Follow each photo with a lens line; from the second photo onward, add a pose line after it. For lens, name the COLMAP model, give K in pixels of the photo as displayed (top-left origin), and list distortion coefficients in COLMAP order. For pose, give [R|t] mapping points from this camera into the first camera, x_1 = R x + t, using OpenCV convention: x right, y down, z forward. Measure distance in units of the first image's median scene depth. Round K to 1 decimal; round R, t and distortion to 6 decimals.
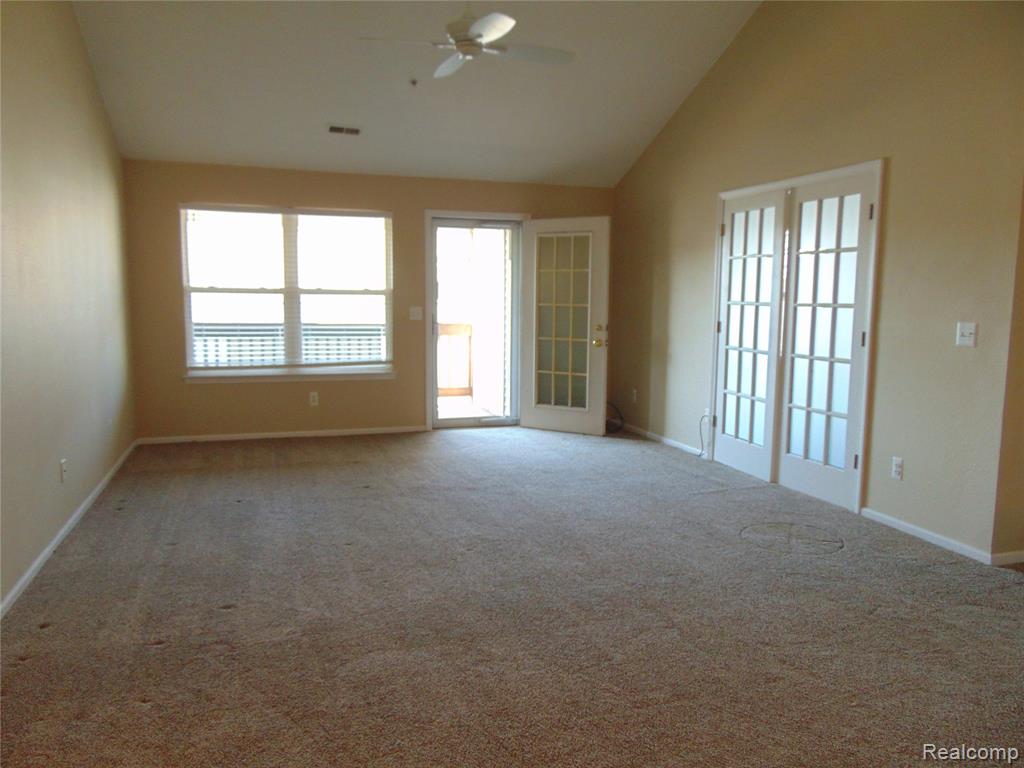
lens RADIAL K [[788.6, 0, 512.0], [0, 788.6, 384.0], [0, 0, 1]] dist [0.003348, 0.008973]
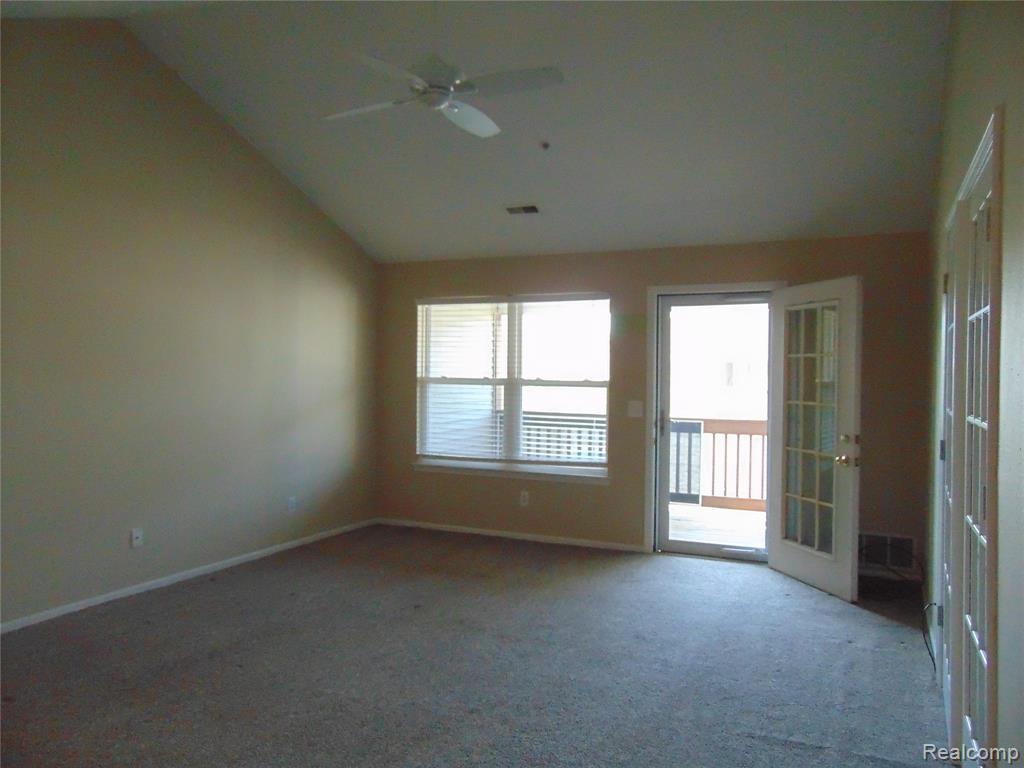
lens RADIAL K [[788.6, 0, 512.0], [0, 788.6, 384.0], [0, 0, 1]] dist [0.003348, 0.008973]
pose [[0.723714, 0.007810, -0.690056, 0.365490], [-0.082248, 0.993785, -0.075012, -0.043025], [0.685181, 0.111043, 0.719858, 0.306887]]
